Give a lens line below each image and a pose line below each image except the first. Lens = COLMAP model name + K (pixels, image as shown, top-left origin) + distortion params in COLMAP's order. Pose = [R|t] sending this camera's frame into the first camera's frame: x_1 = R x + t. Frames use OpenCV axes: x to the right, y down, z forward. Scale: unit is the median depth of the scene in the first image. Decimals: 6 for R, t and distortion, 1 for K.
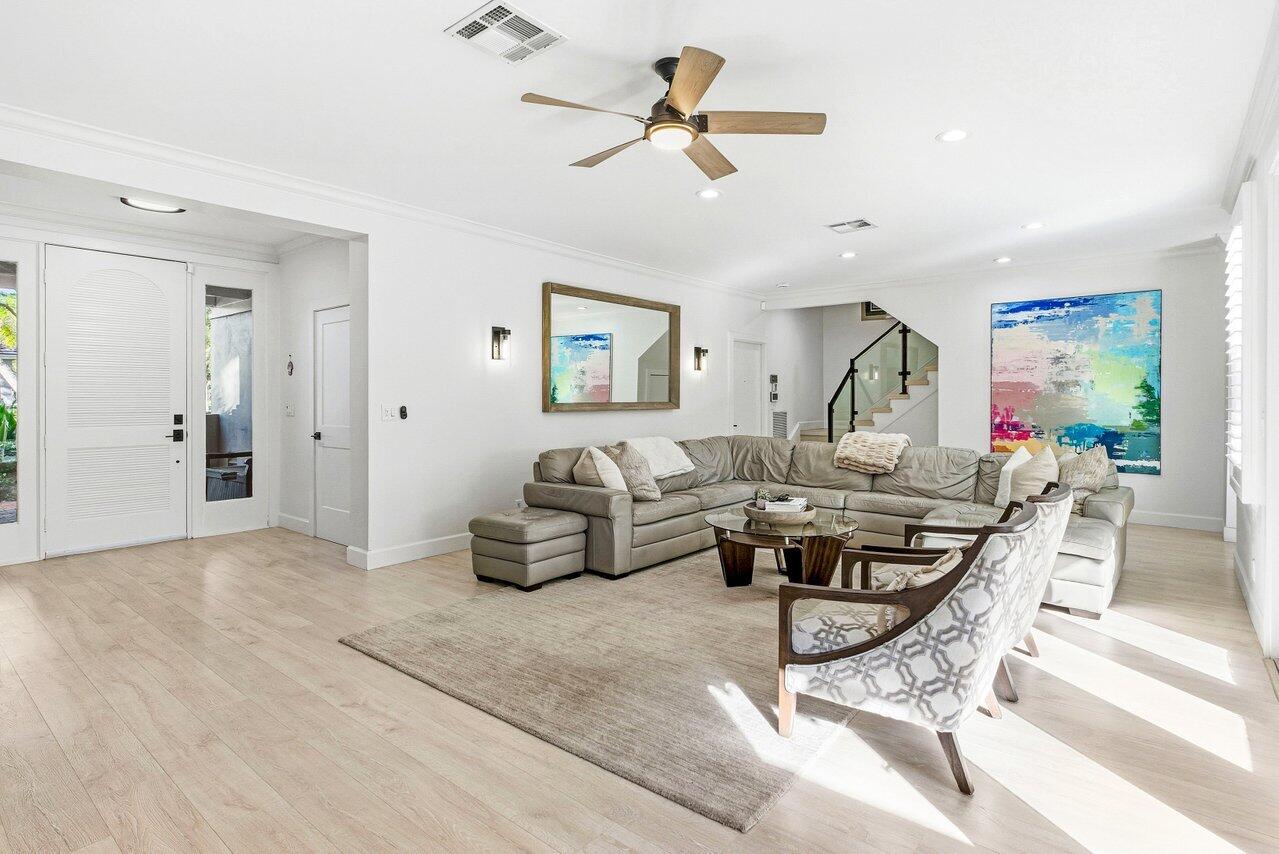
lens RADIAL K [[640.9, 0, 640.7], [0, 640.9, 417.2], [0, 0, 1]] dist [0.003267, 0.000166]
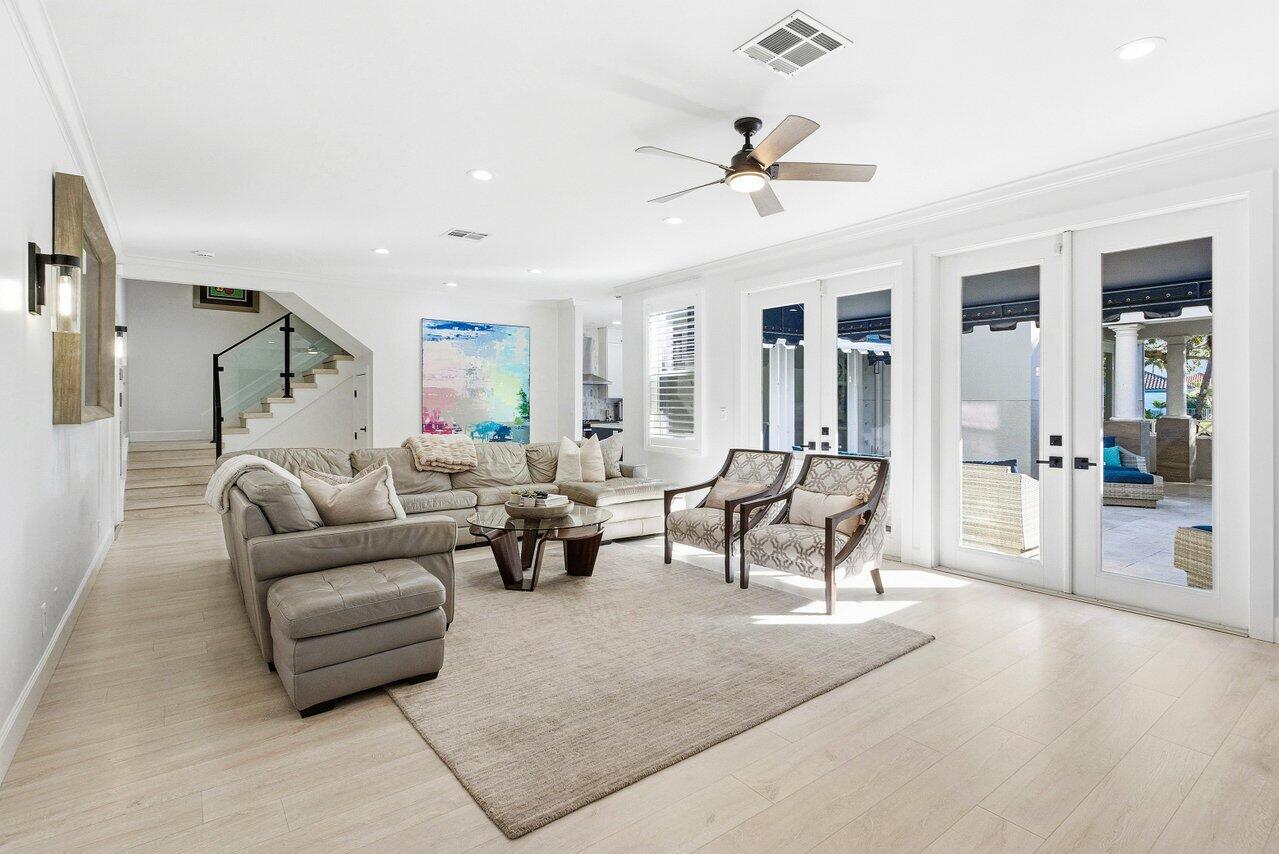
lens RADIAL K [[640.9, 0, 640.7], [0, 640.9, 417.2], [0, 0, 1]] dist [0.003267, 0.000166]
pose [[0.225278, -0.020233, 0.974084, -0.519739], [0.029306, 0.999473, 0.013983, -0.007267], [-0.973854, 0.025396, 0.225752, 0.406745]]
